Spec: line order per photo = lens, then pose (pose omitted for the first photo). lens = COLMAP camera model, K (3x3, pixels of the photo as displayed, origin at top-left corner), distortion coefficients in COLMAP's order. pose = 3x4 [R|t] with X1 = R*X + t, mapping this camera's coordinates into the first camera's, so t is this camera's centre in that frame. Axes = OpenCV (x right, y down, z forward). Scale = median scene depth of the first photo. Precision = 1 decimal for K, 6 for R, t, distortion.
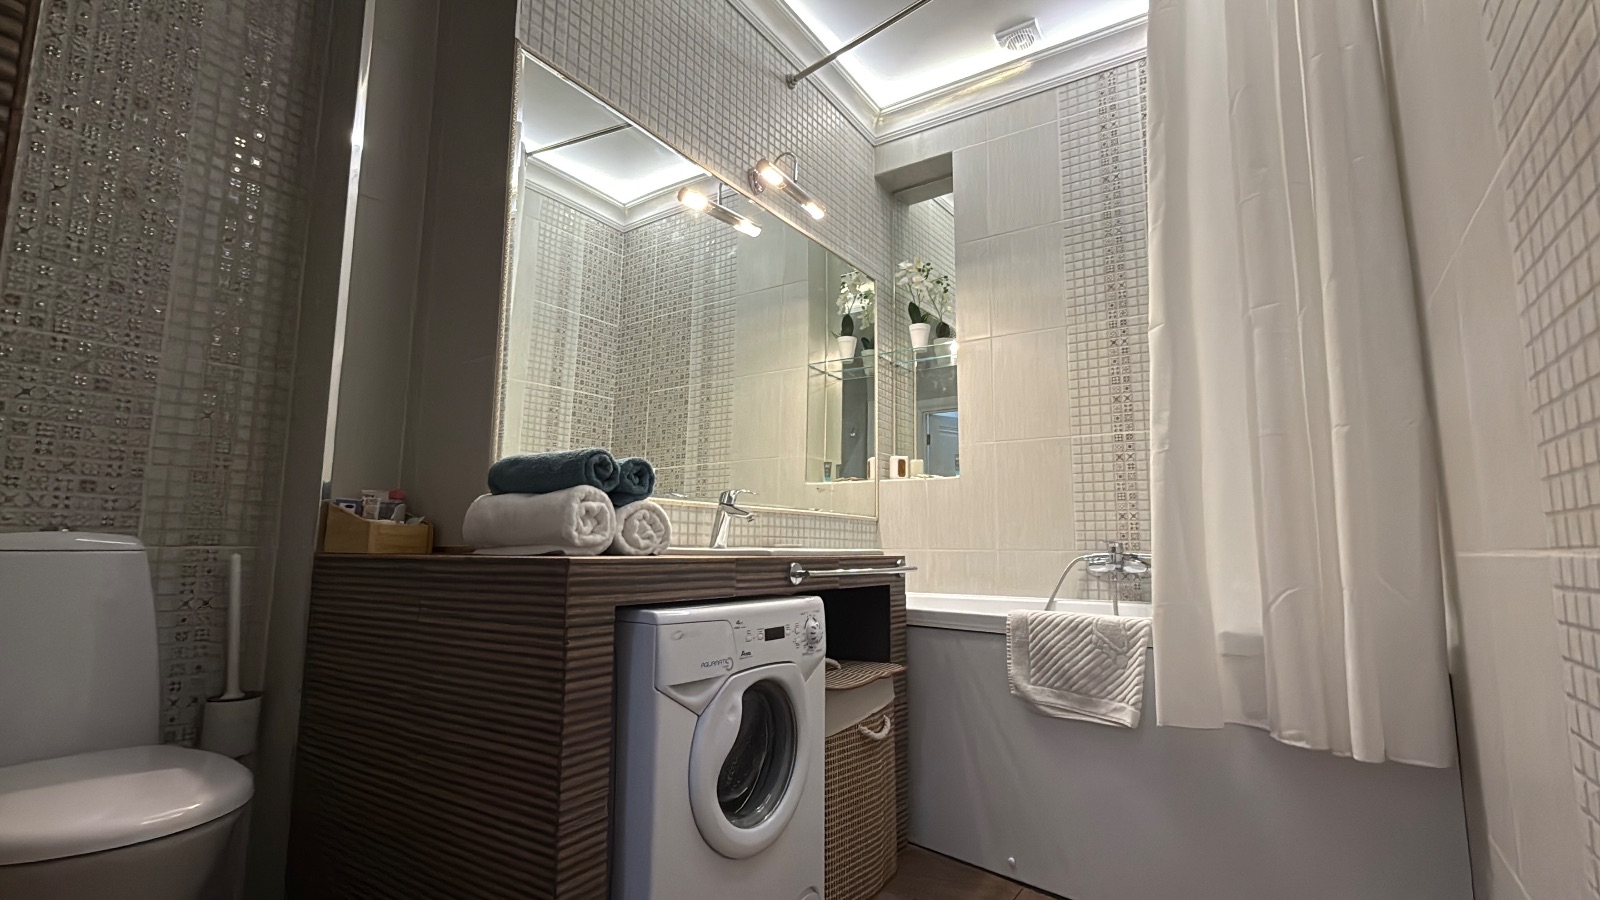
lens RADIAL K [[733.8, 0, 800.9], [0, 733.8, 442.0], [0, 0, 1]] dist [0.027924, 0.000010]
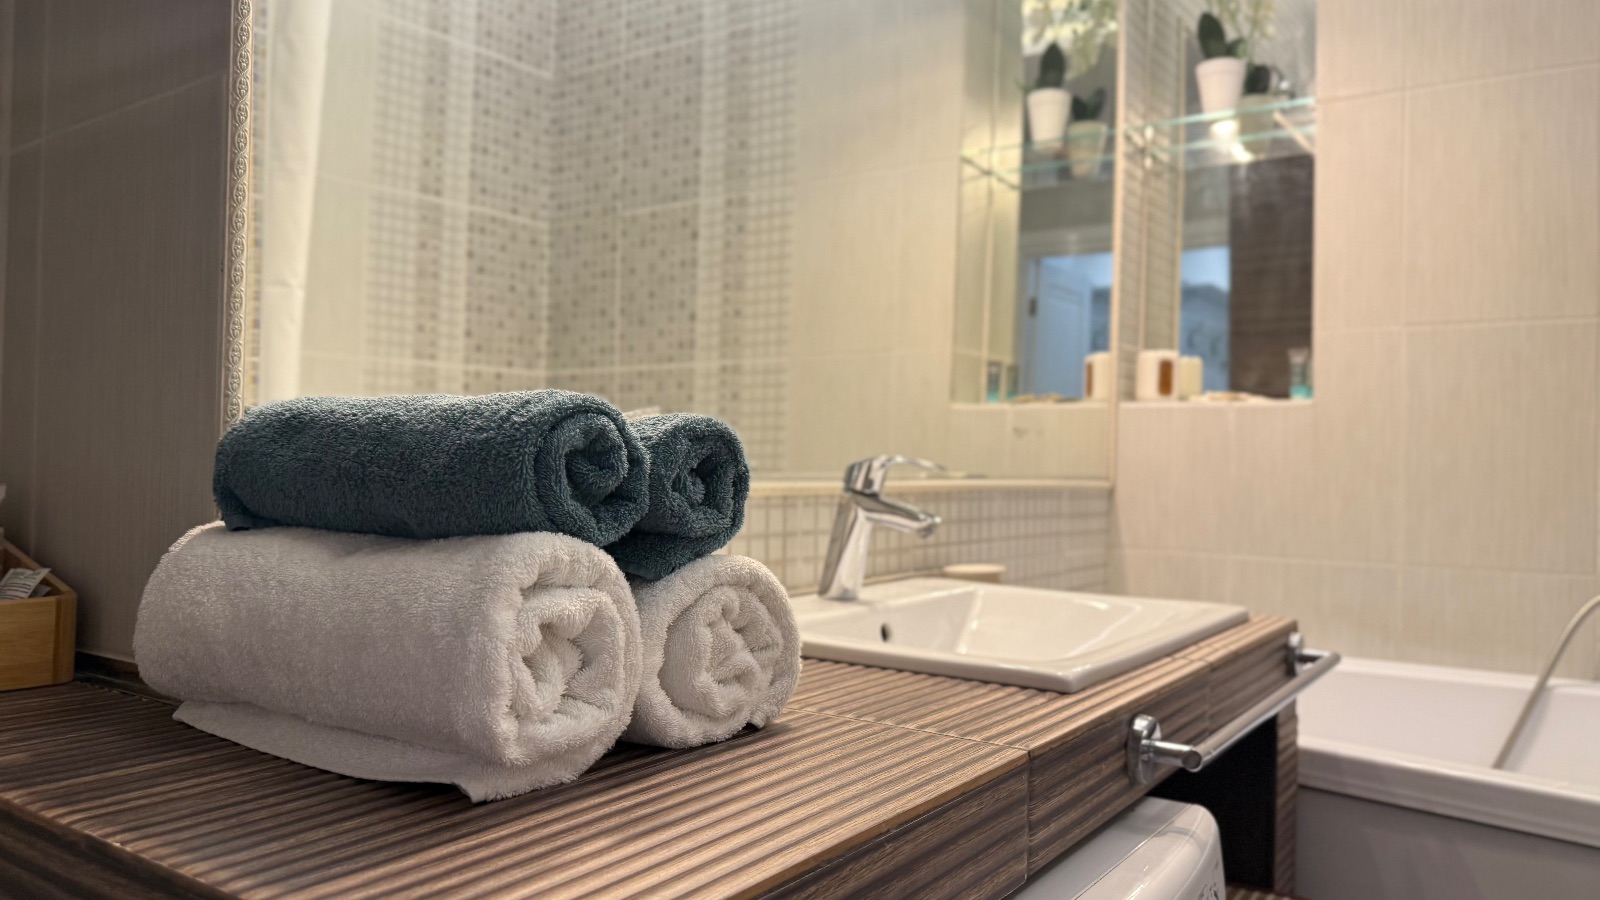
lens RADIAL K [[1111.2, 0, 800.0], [0, 1111.2, 450.0], [0, 0, 1]] dist [0.135285, -0.252675]
pose [[0.999868, 0.010523, -0.012406, -0.079577], [-0.008777, 0.991045, 0.133239, -0.011873], [0.013697, -0.133112, 0.991006, 0.247289]]
